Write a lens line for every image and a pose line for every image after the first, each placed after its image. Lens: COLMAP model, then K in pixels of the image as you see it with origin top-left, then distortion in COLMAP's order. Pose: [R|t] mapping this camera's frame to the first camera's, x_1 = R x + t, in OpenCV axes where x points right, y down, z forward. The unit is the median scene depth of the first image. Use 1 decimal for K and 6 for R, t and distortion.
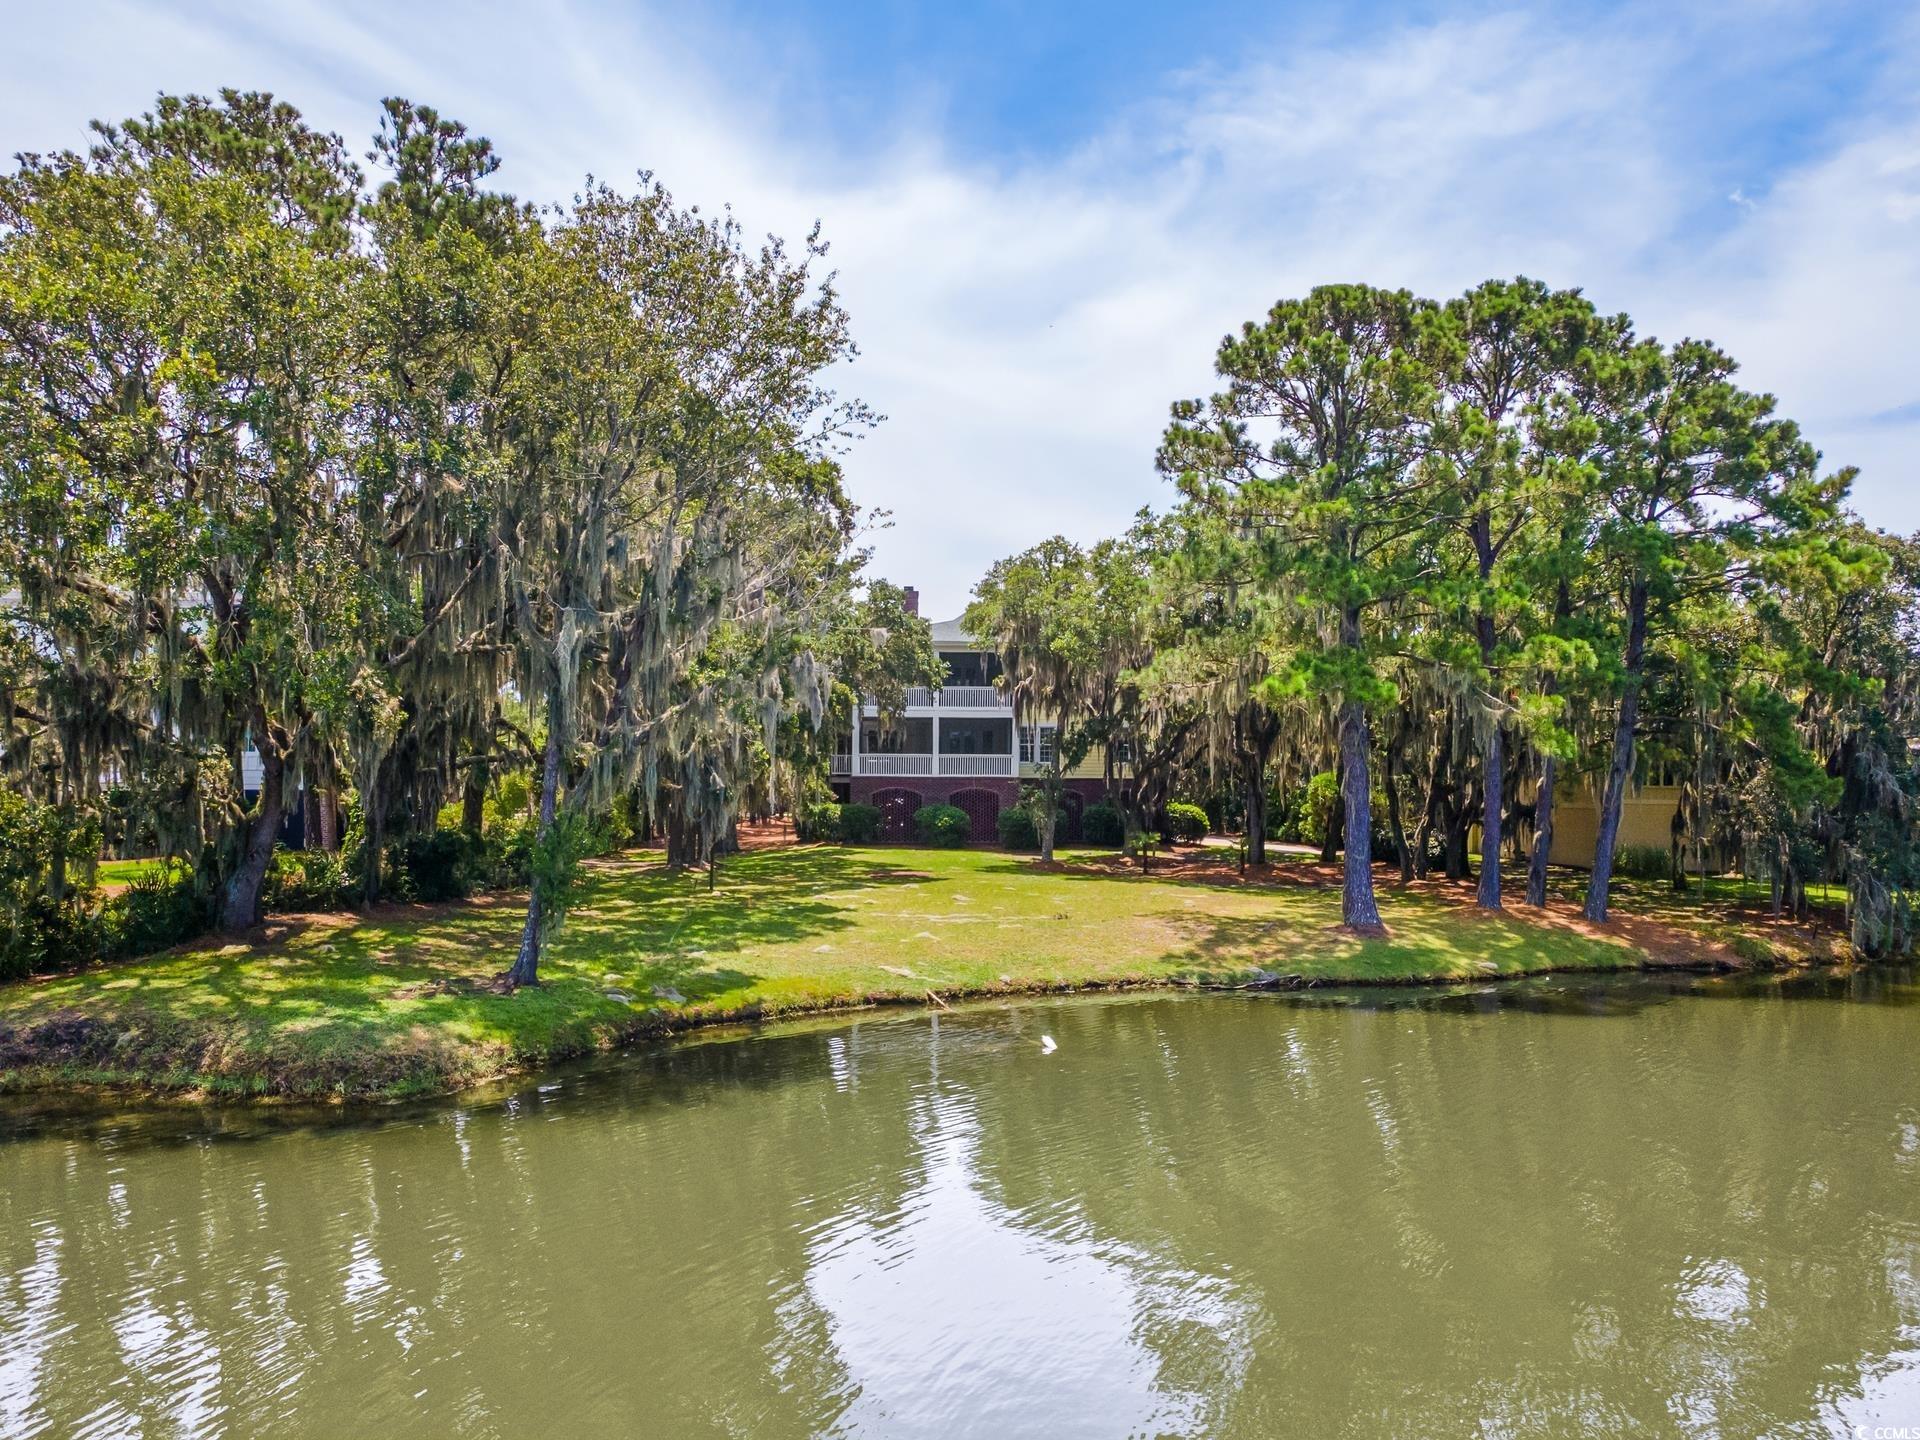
lens RADIAL K [[1401.1, 0, 960.0], [0, 1401.1, 720.0], [0, 0, 1]] dist [0.032977, -0.000882]
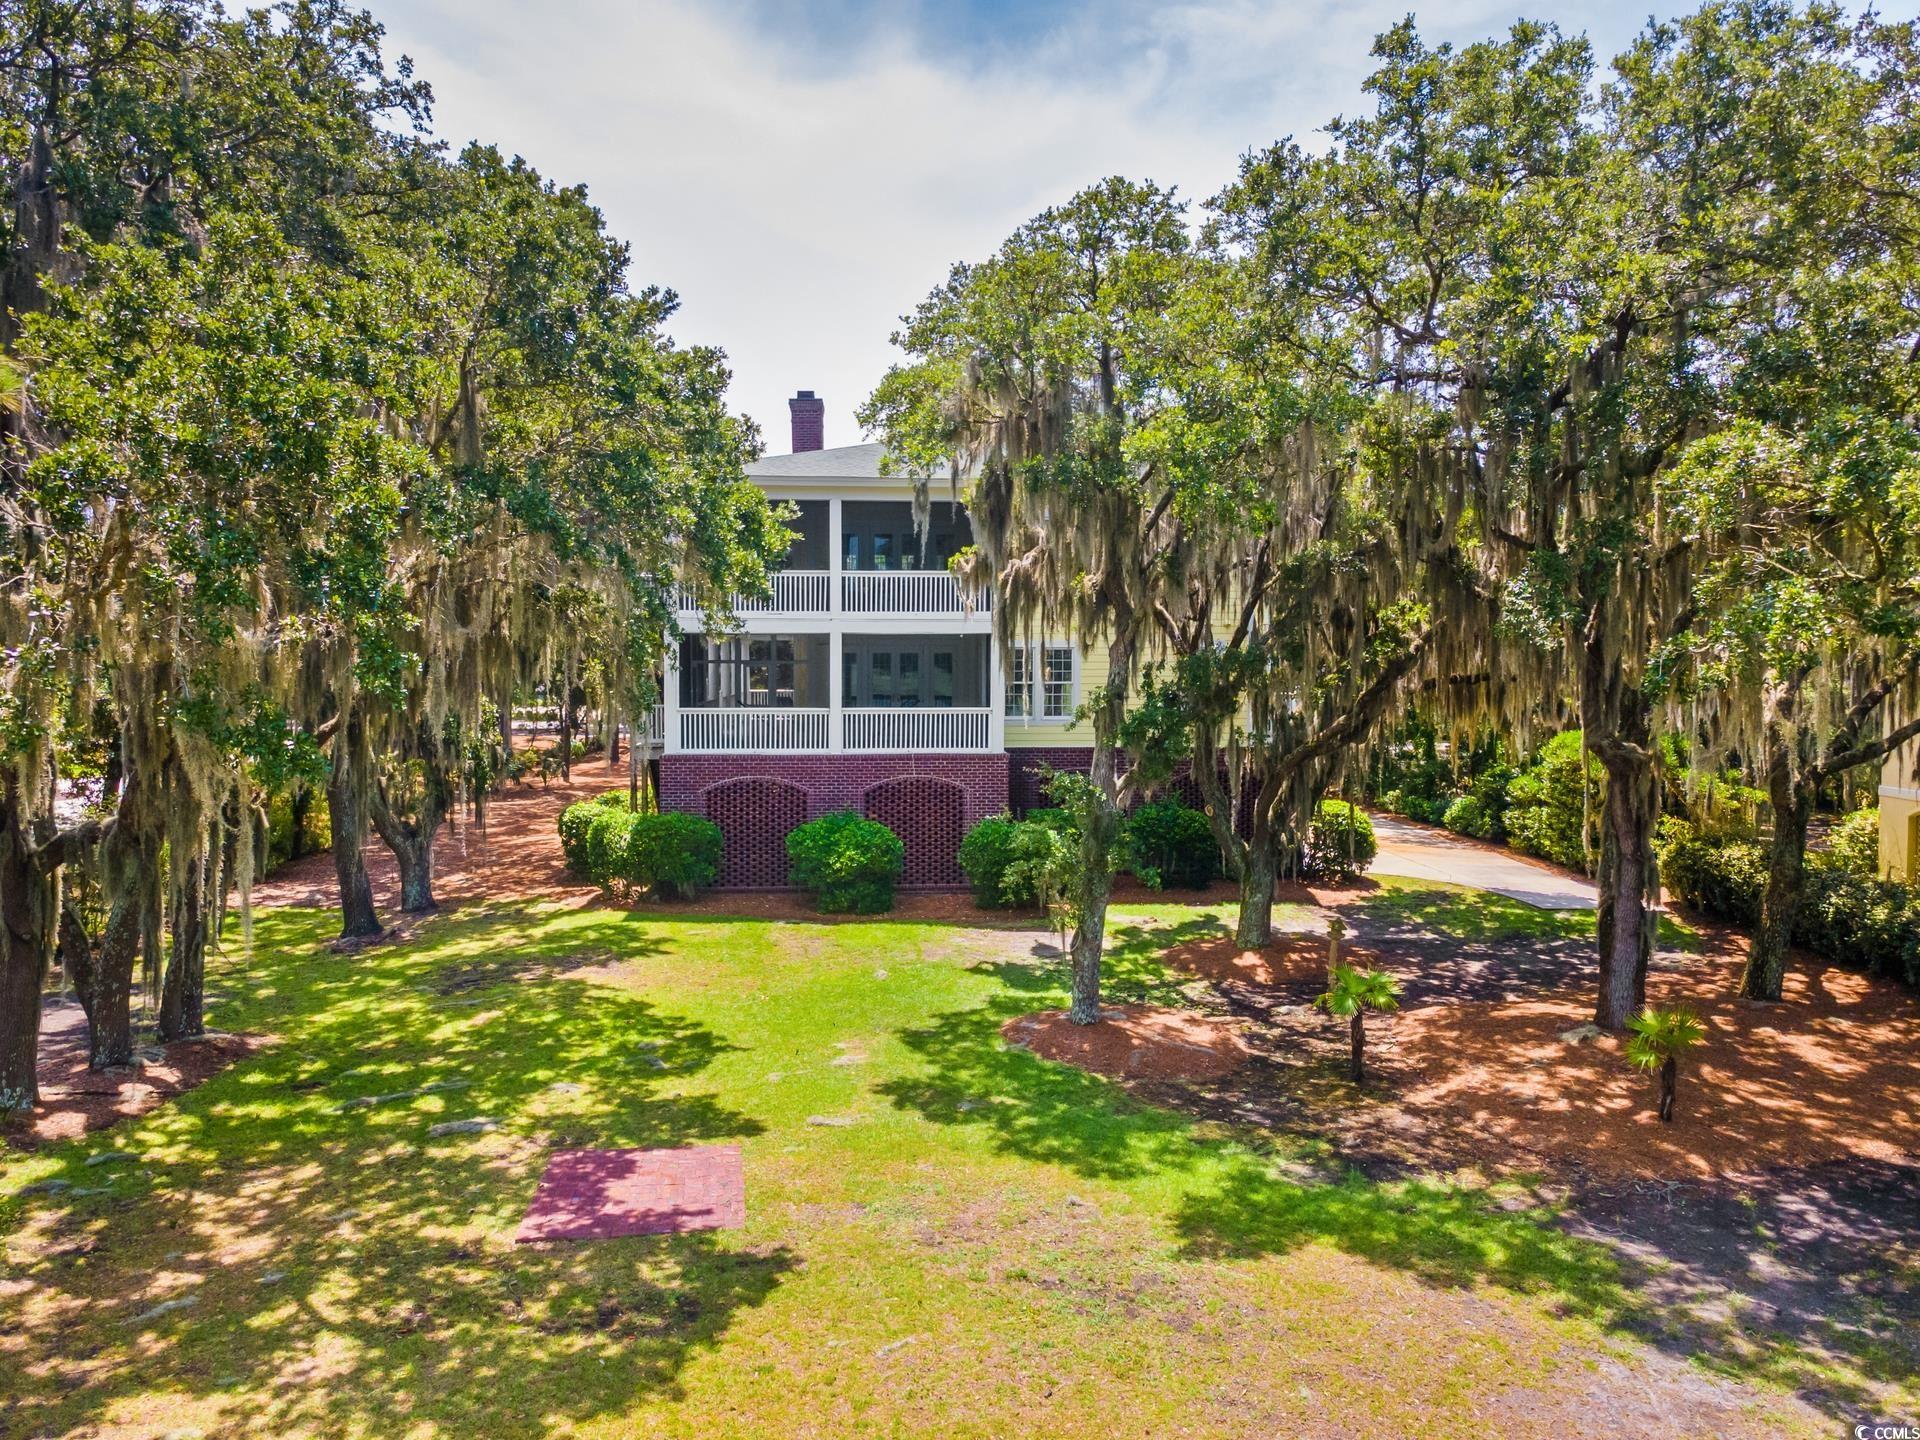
lens RADIAL K [[1401.1, 0, 960.0], [0, 1401.1, 720.0], [0, 0, 1]] dist [0.032977, -0.000882]
pose [[0.999766, -0.005505, 0.020902, 0.017627], [0.003600, 0.995924, 0.090125, -0.017446], [-0.021313, -0.090028, 0.995711, 0.564617]]
